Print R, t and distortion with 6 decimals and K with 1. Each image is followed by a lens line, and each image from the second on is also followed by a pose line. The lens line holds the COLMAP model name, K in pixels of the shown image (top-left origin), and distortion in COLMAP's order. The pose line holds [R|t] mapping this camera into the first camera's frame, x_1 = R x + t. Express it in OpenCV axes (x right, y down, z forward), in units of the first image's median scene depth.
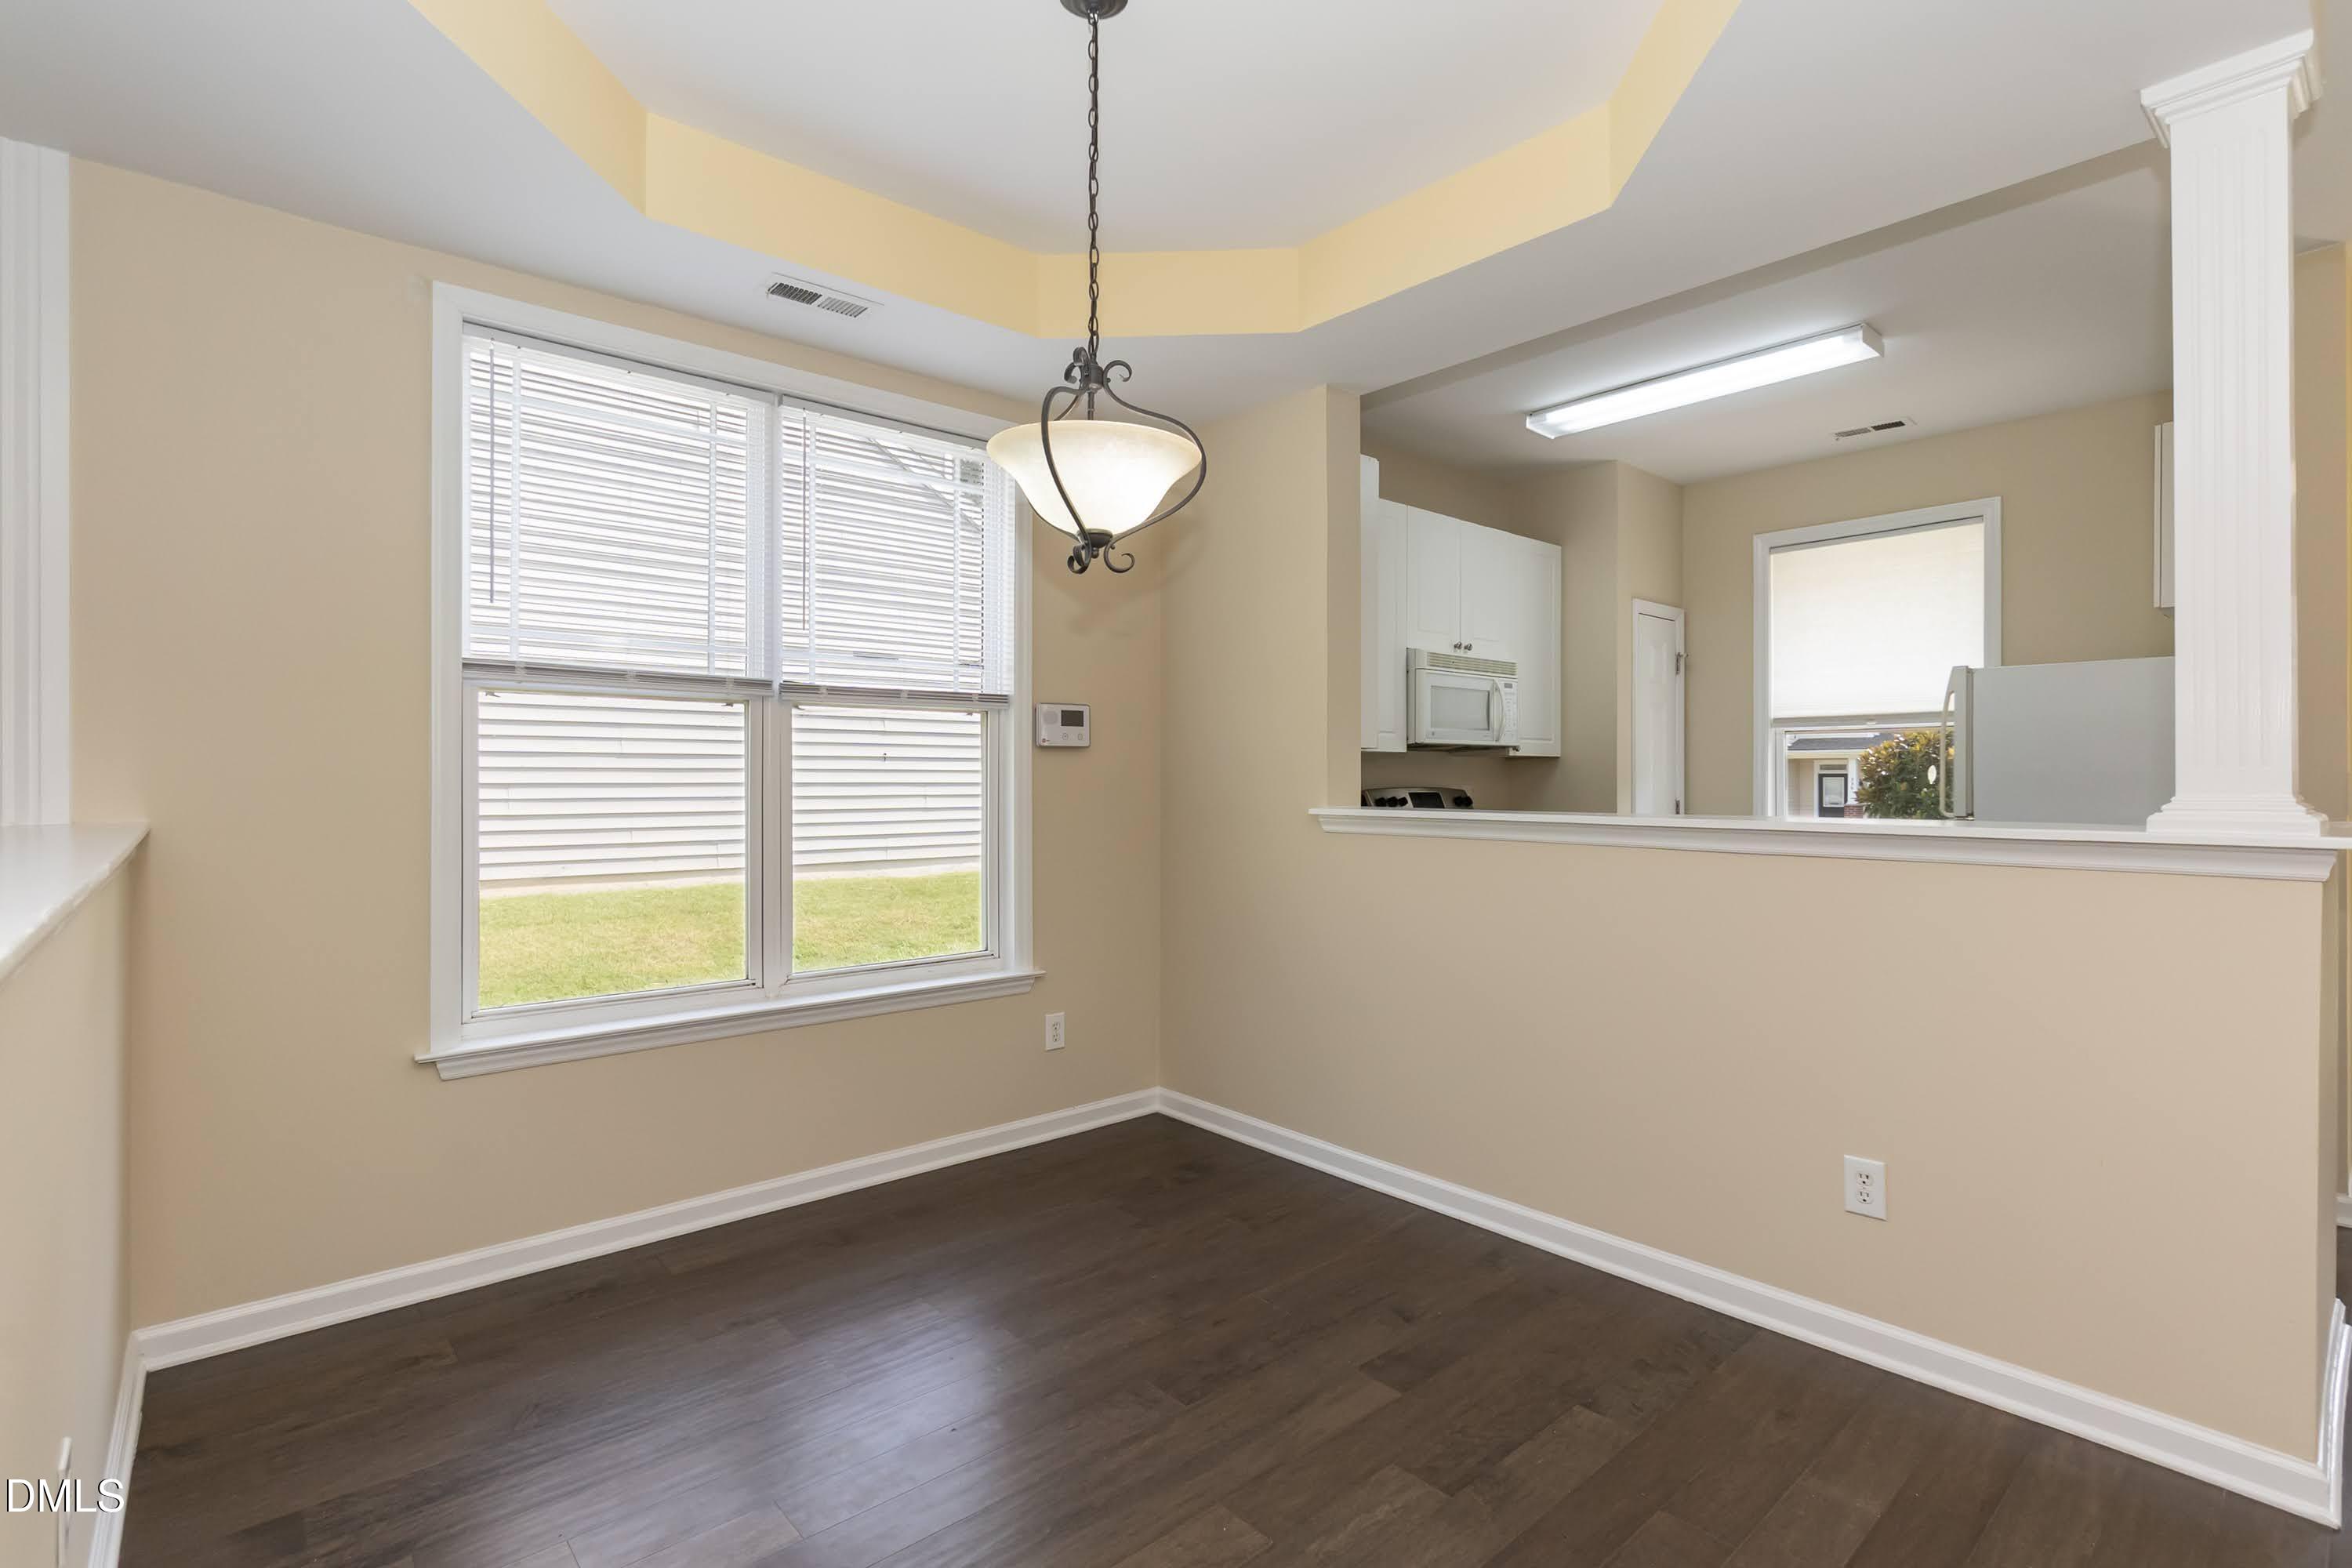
lens RADIAL K [[1166.8, 0, 1167.8], [0, 1166.8, 774.1], [0, 0, 1]] dist [0.011230, -0.000597]
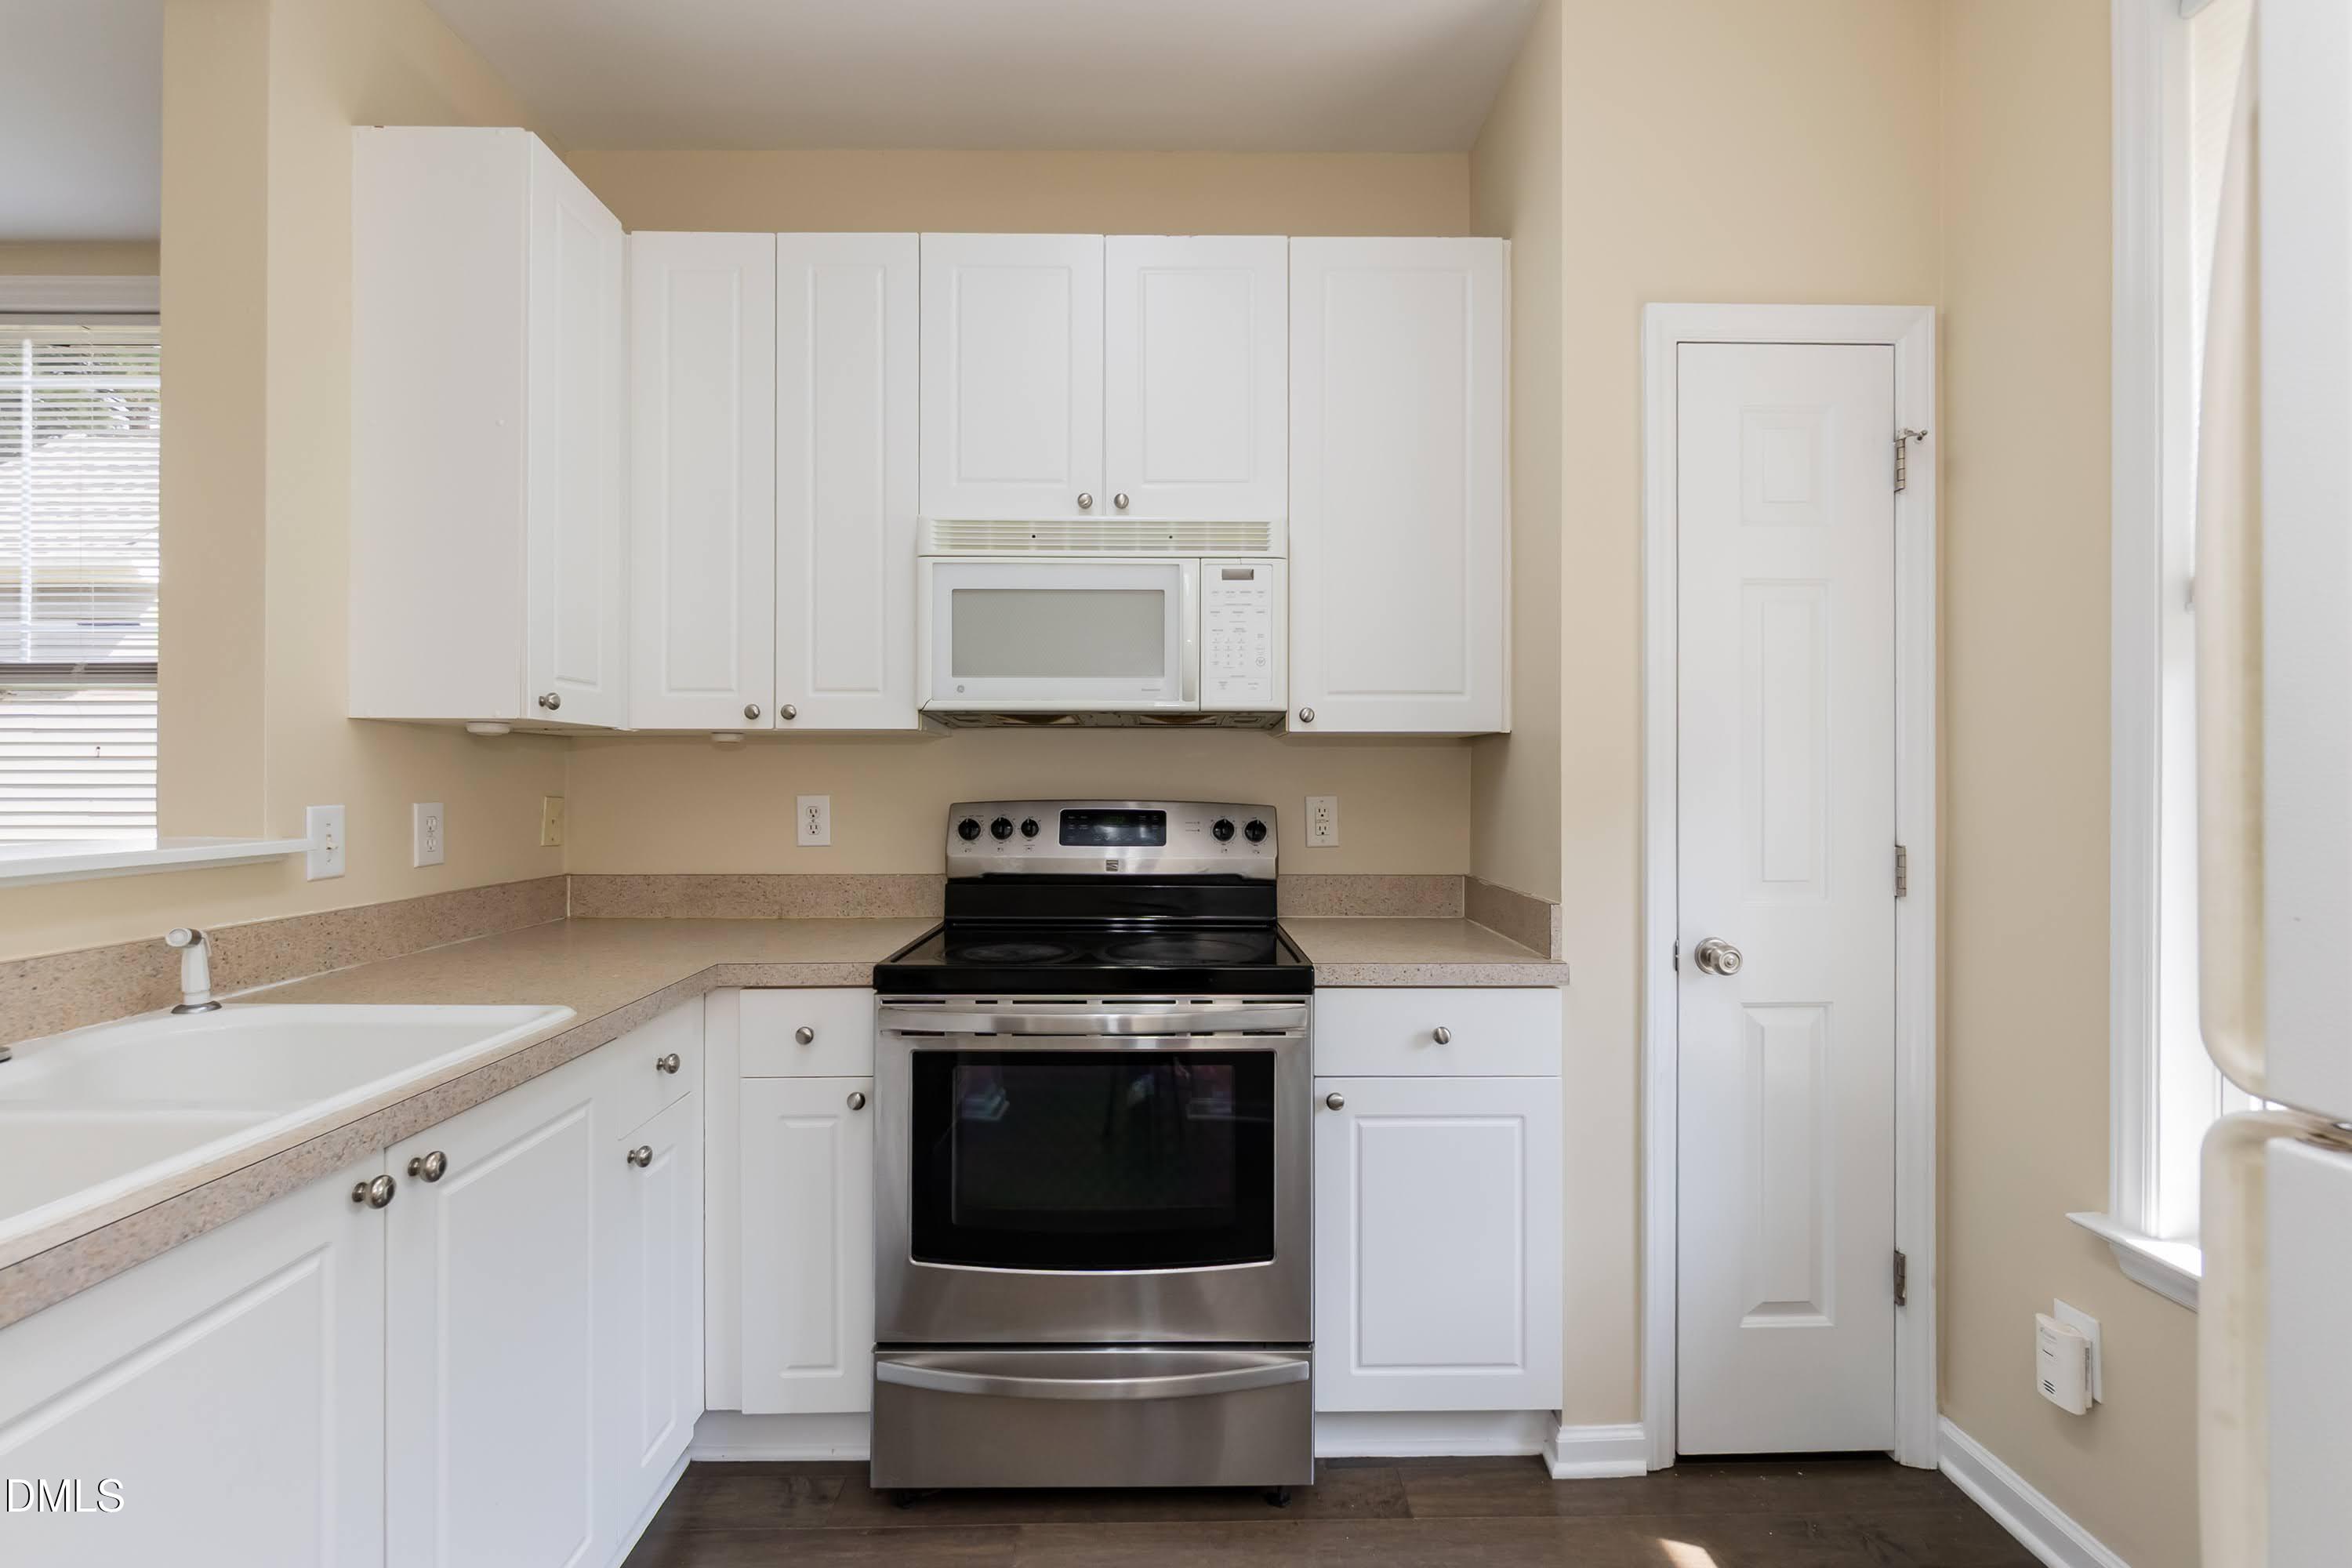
lens RADIAL K [[1041.3, 0, 1172.4], [0, 1041.3, 780.2], [0, 0, 1]] dist [-0.002341, 0.000755]
pose [[0.747105, 0.001413, -0.664705, 0.548691], [0.001199, 0.999993, 0.003473, 0.001391], [0.664705, -0.003391, 0.747098, 0.701853]]
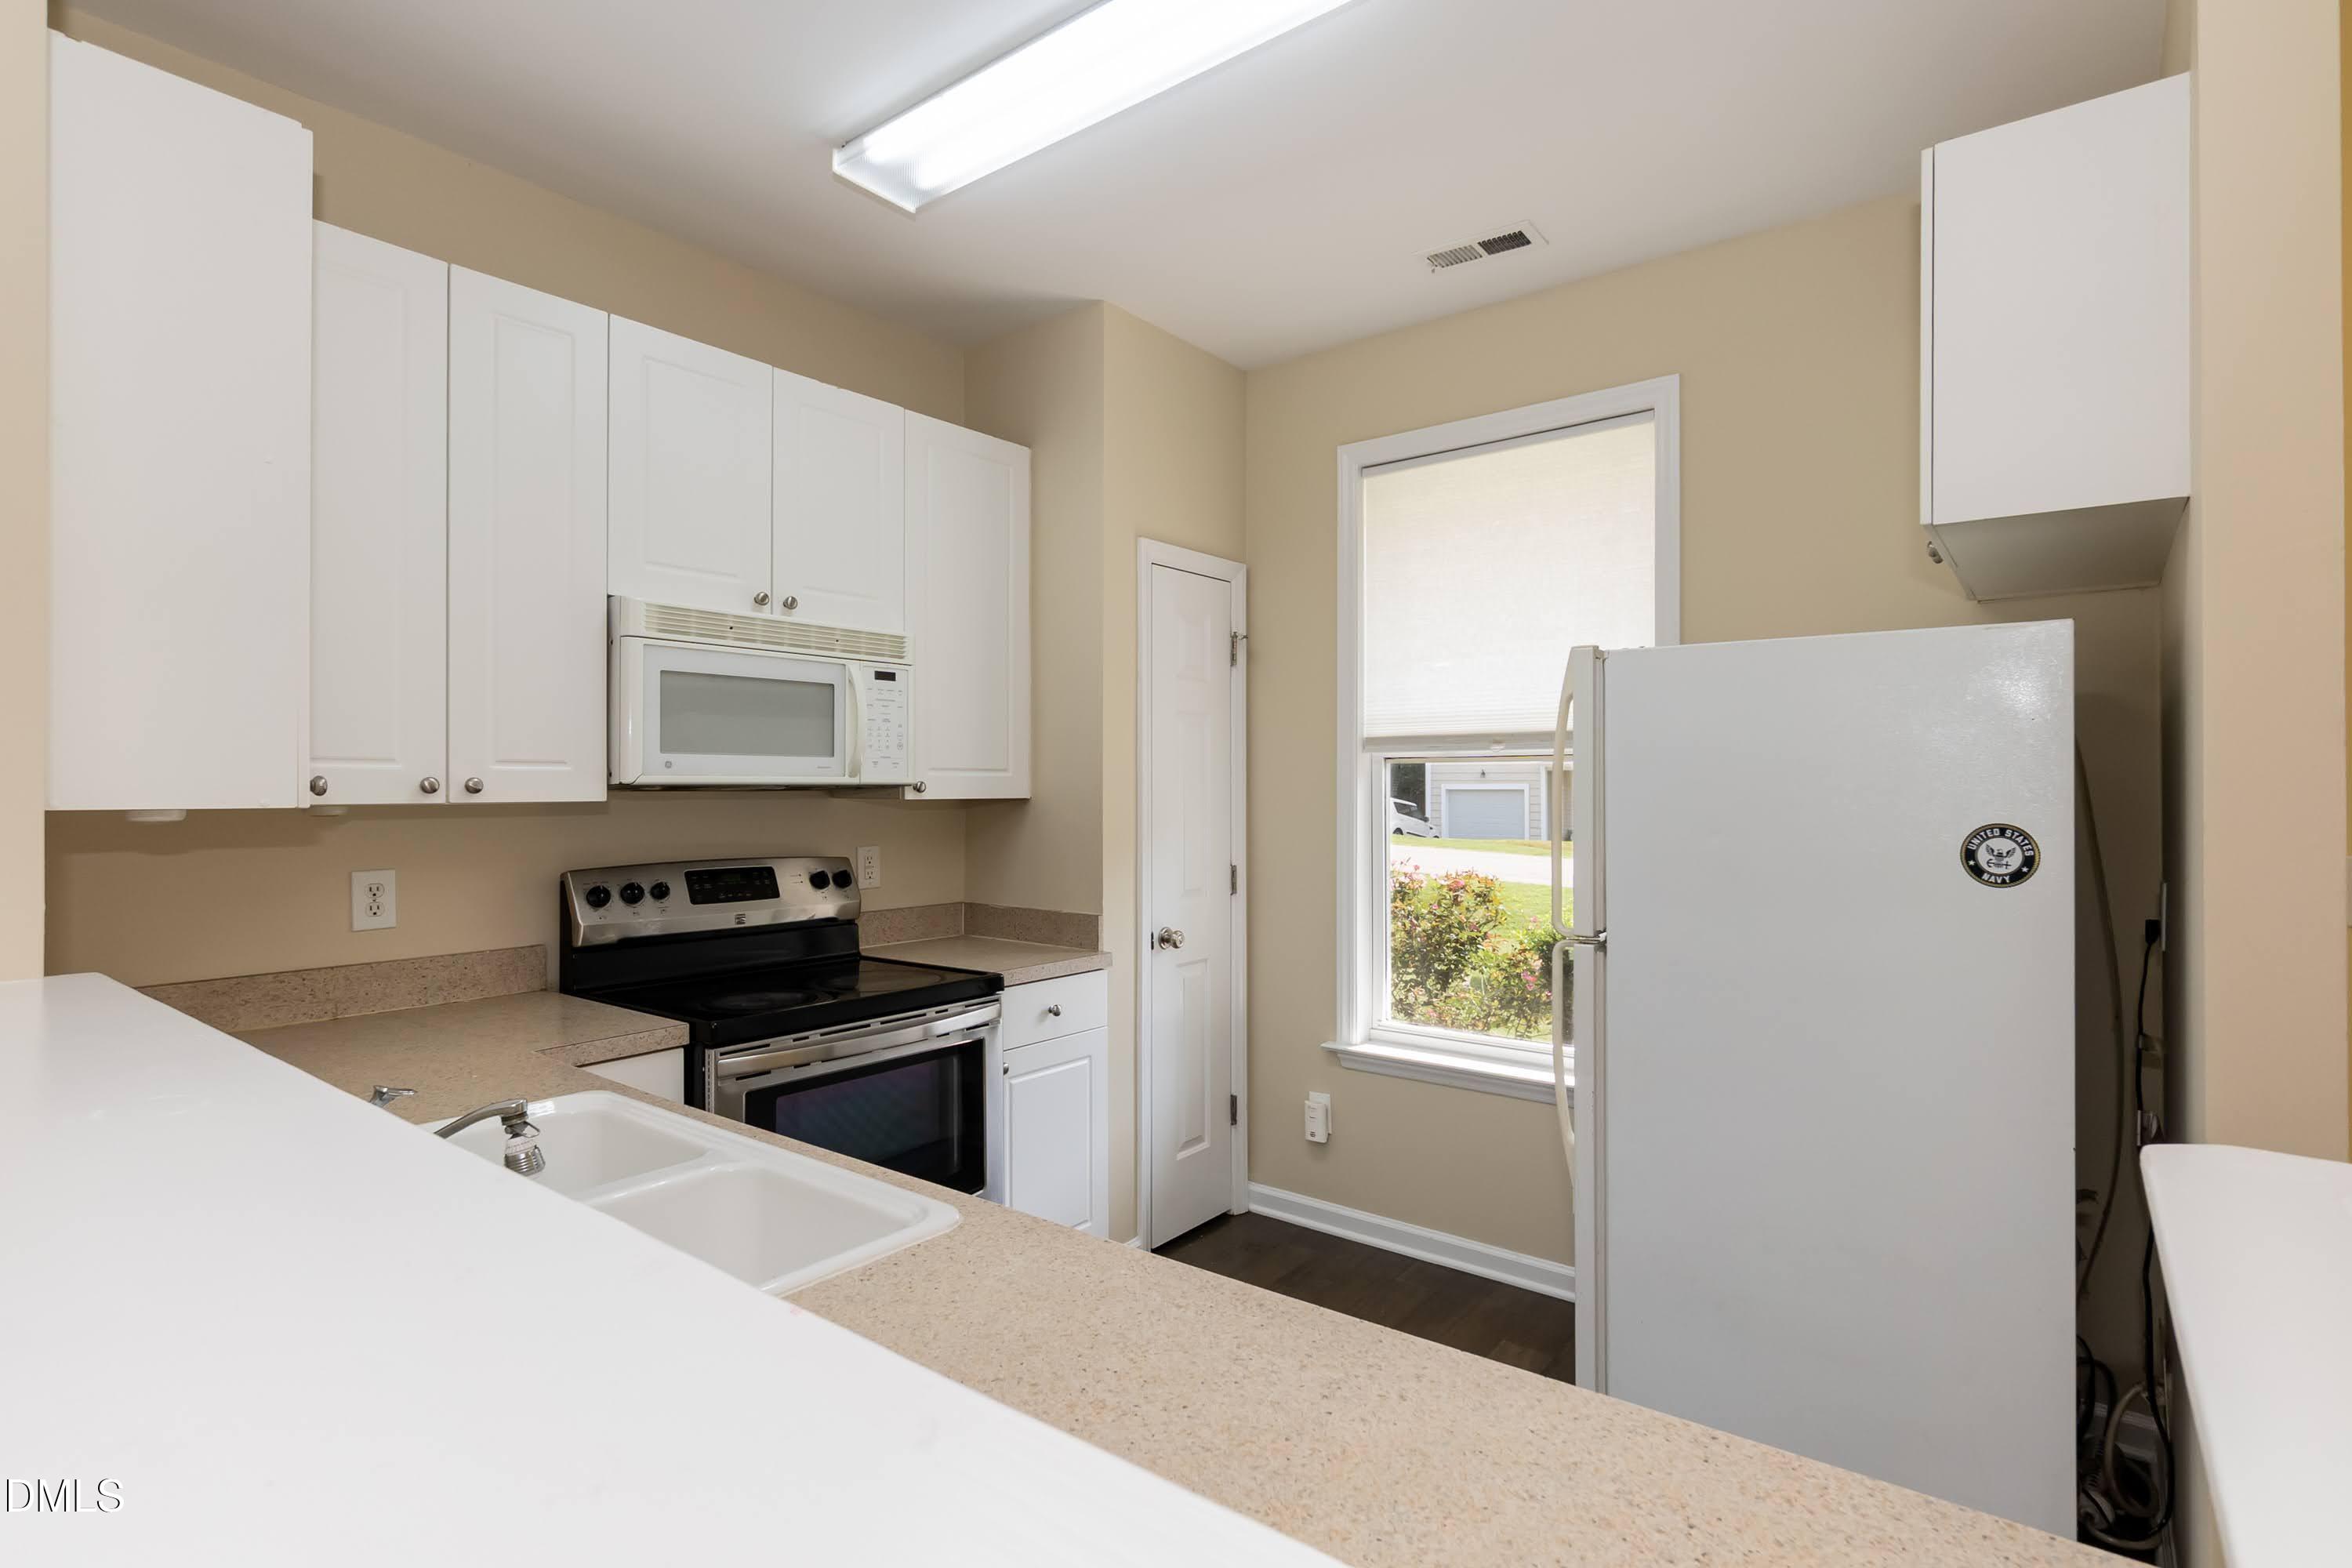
lens RADIAL K [[1166.8, 0, 1186.5], [0, 1166.8, 775.5], [0, 0, 1]] dist [0.011230, -0.000597]
pose [[0.985803, 0.001764, 0.167895, 0.347444], [-0.001214, 0.999994, -0.003376, -0.027072], [-0.167900, 0.003125, 0.985799, 0.434693]]
